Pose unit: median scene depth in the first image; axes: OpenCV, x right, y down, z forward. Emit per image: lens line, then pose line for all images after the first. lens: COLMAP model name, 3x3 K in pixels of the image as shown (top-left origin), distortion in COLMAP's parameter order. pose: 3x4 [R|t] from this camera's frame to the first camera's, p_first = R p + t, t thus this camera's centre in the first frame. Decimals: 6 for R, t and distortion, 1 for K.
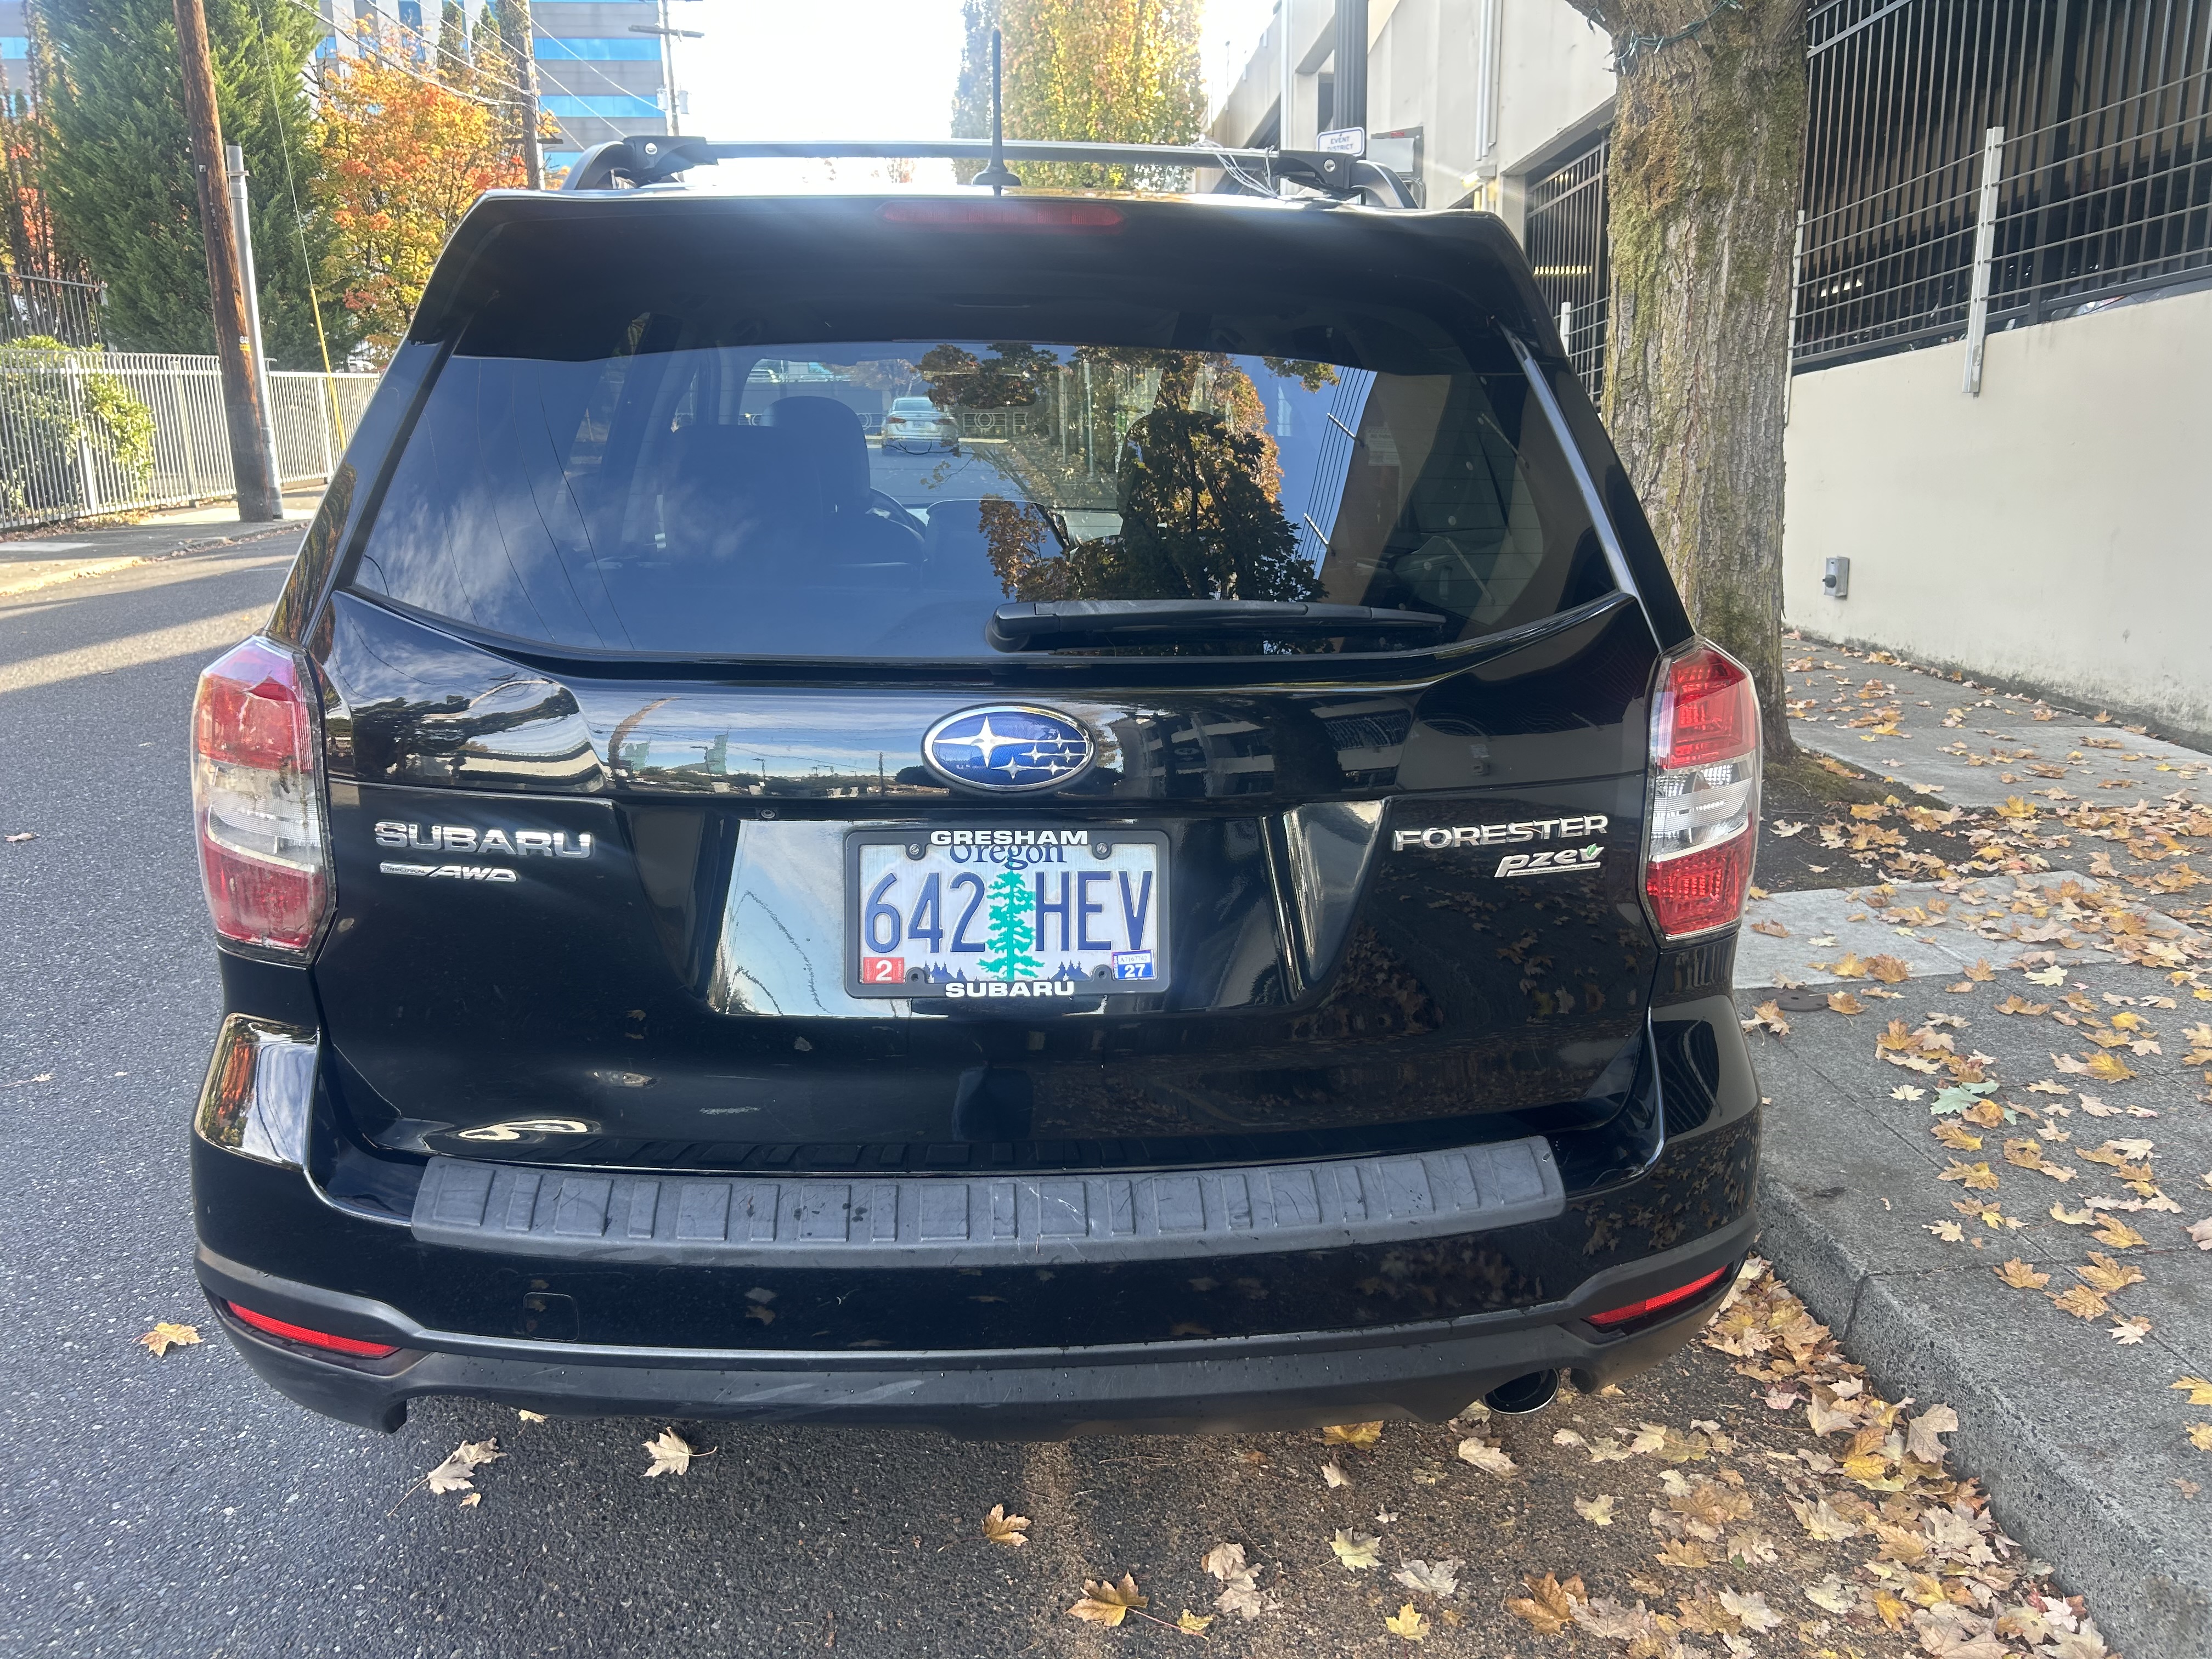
lens RADIAL K [[1661.1, 0, 1116.4], [0, 1661.1, 844.5], [0, 0, 1]] dist [0.042023, -0.049265]
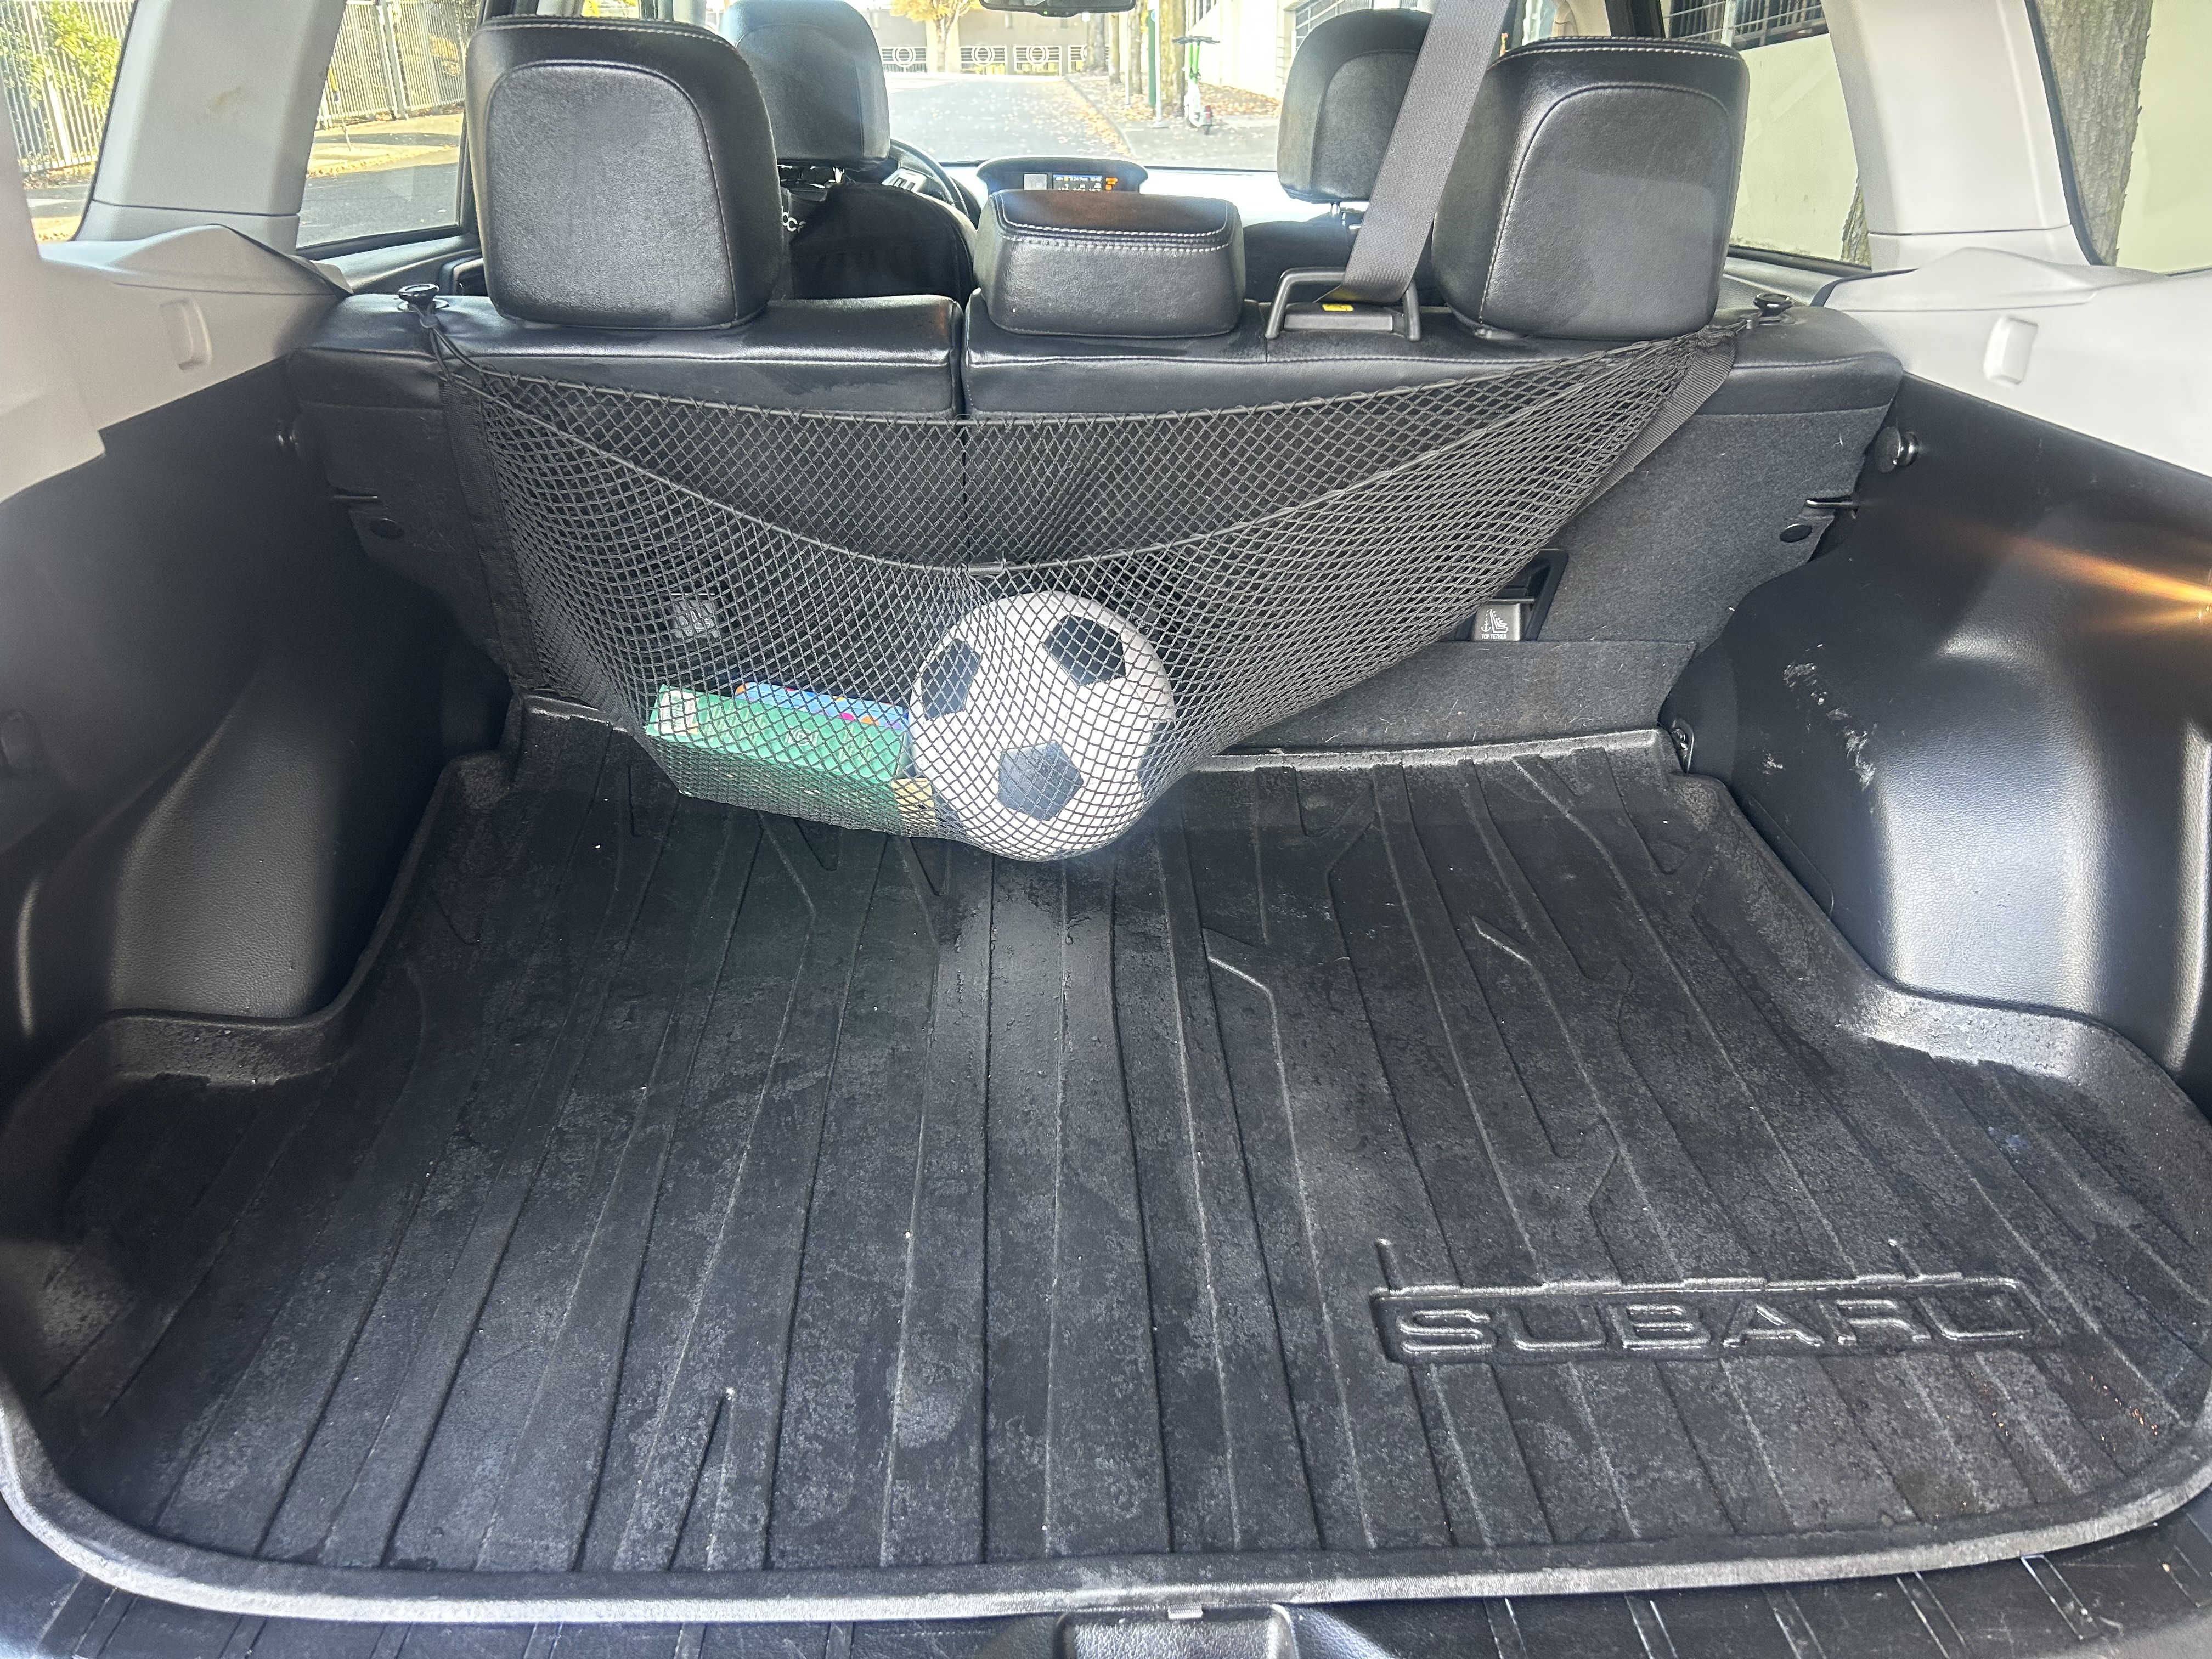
lens RADIAL K [[1661.1, 0, 1109.2], [0, 1661.1, 846.0], [0, 0, 1]] dist [0.042023, -0.049265]
pose [[0.999355, 0.016059, -0.032115, -0.031690], [-0.009656, 0.981657, 0.190408, -0.057720], [0.034584, -0.189976, 0.981180, 0.253970]]
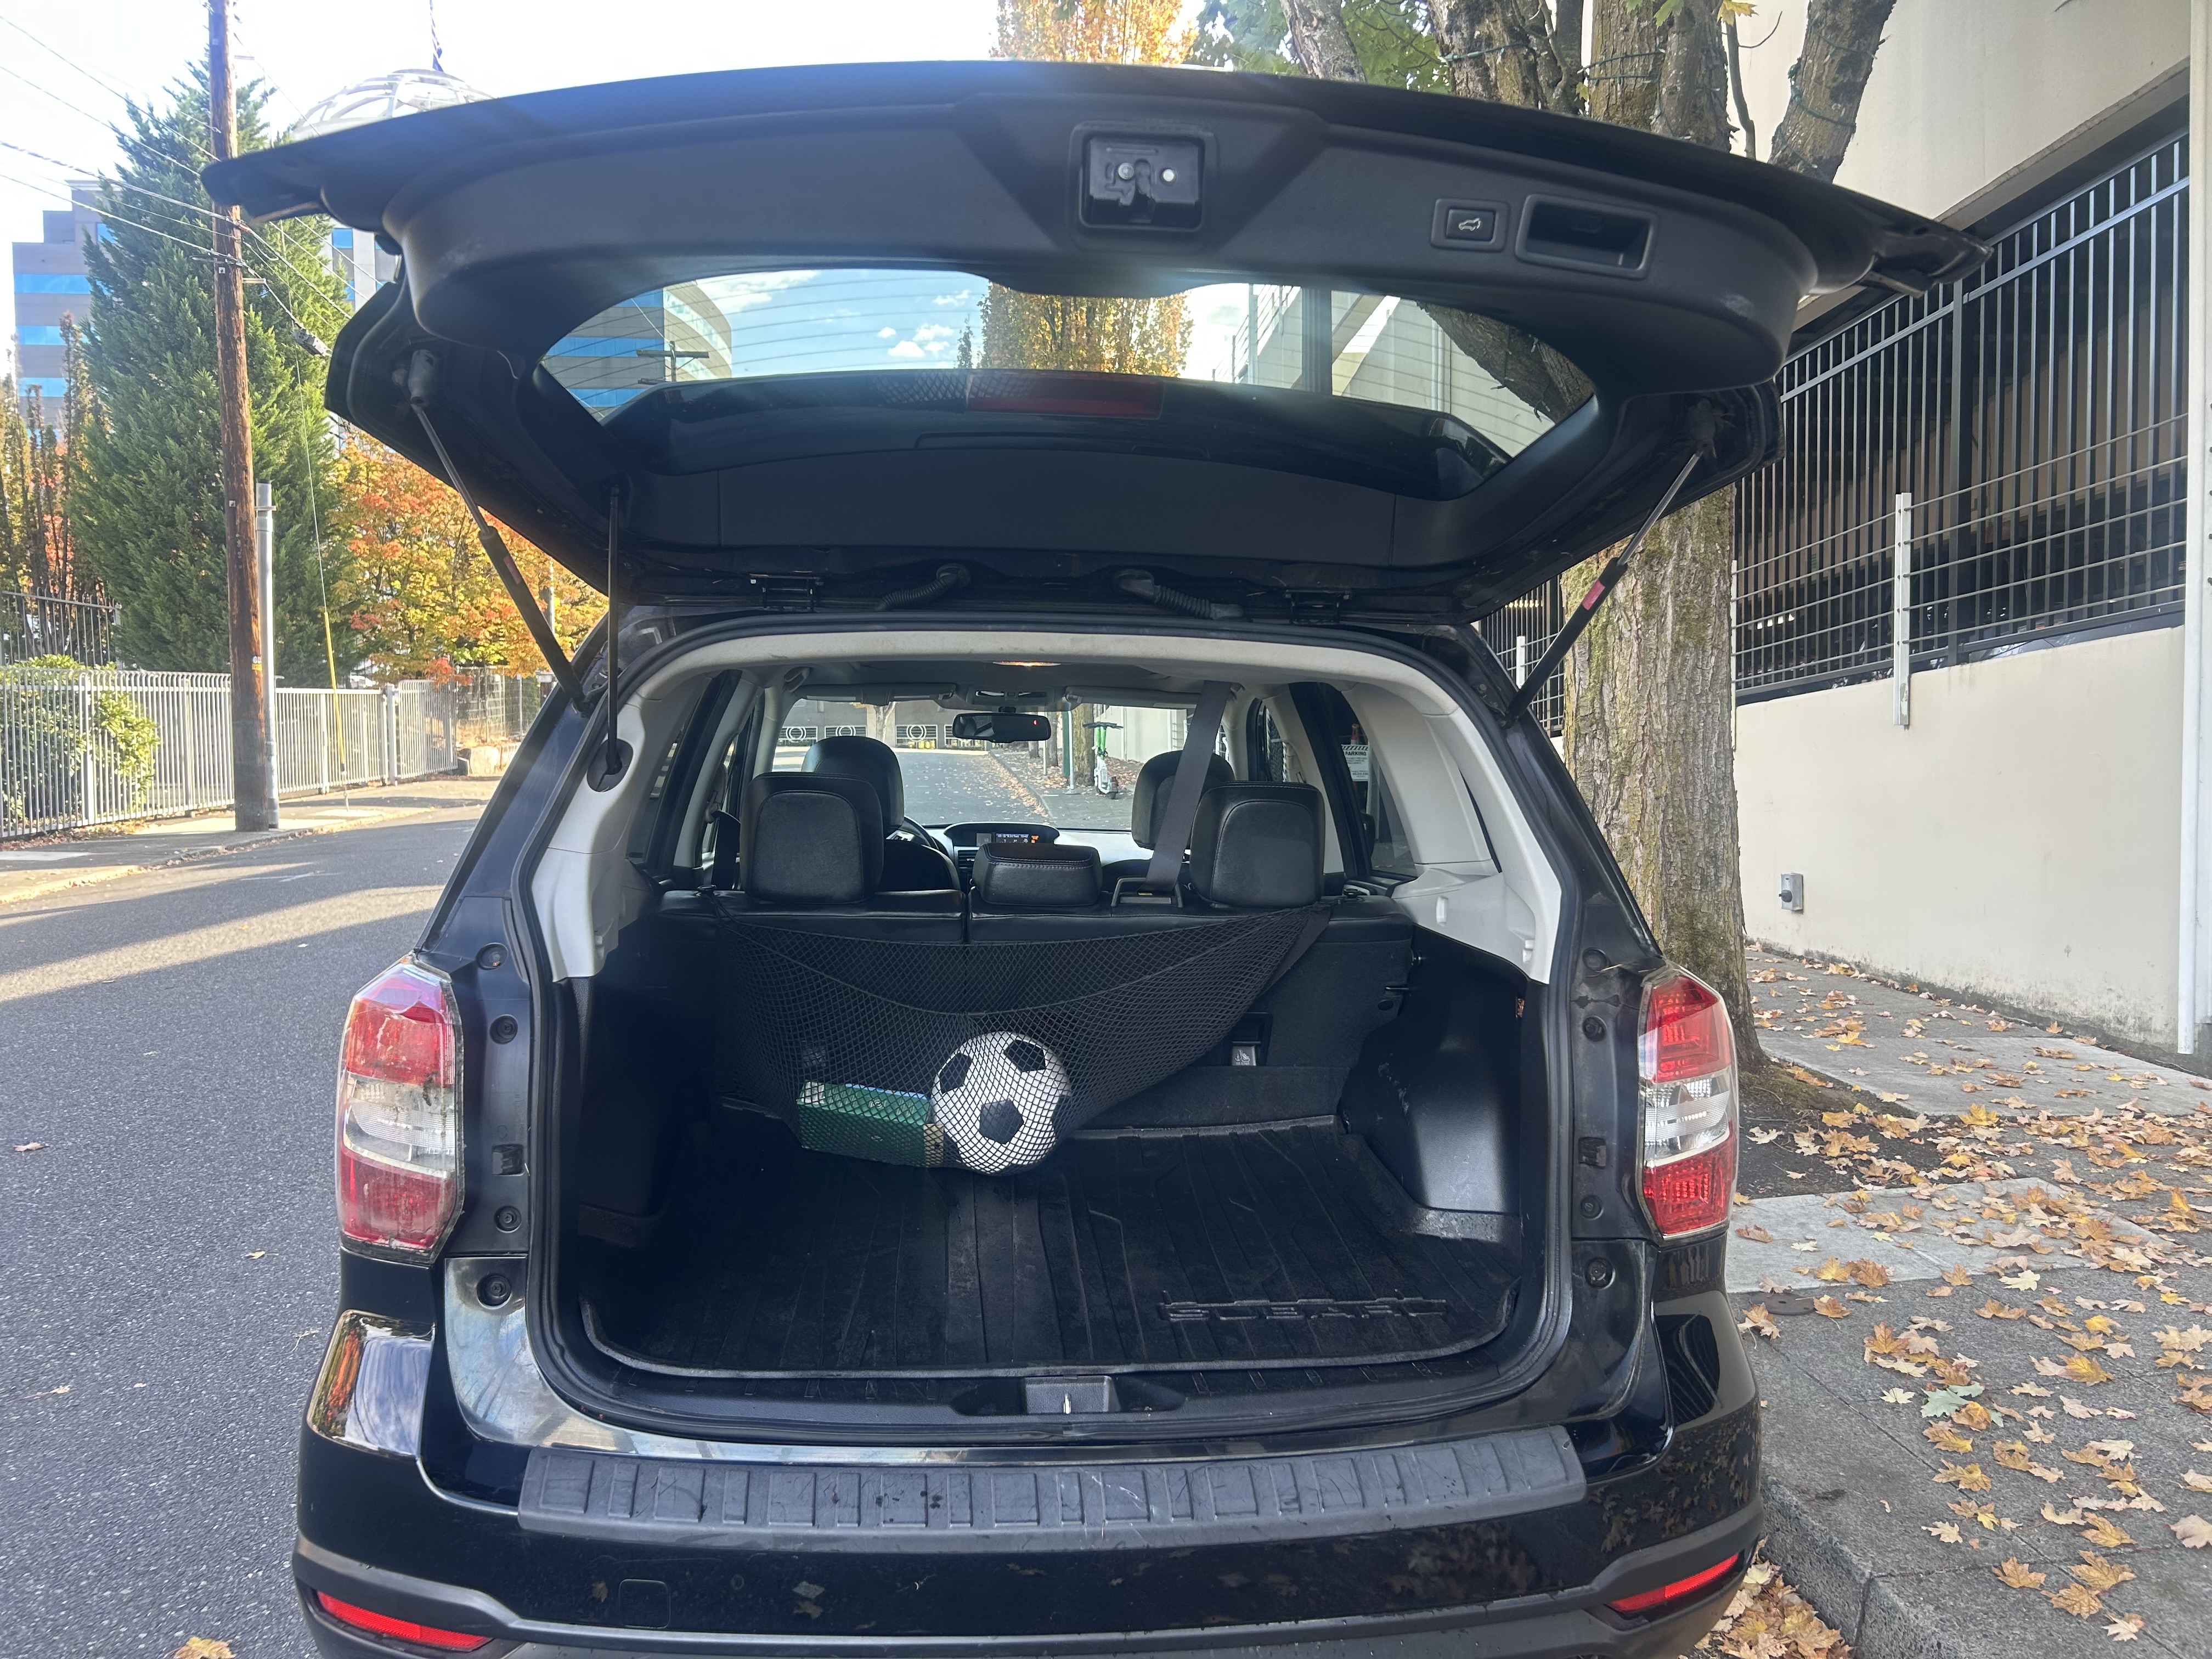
lens RADIAL K [[1661.1, 0, 1121.7], [0, 1661.1, 838.4], [0, 0, 1]] dist [0.042023, -0.049265]
pose [[0.999790, 0.002963, 0.020264, -0.023569], [0.000827, 0.982829, -0.184519, 0.000135], [-0.020463, 0.184497, 0.982620, -0.058216]]
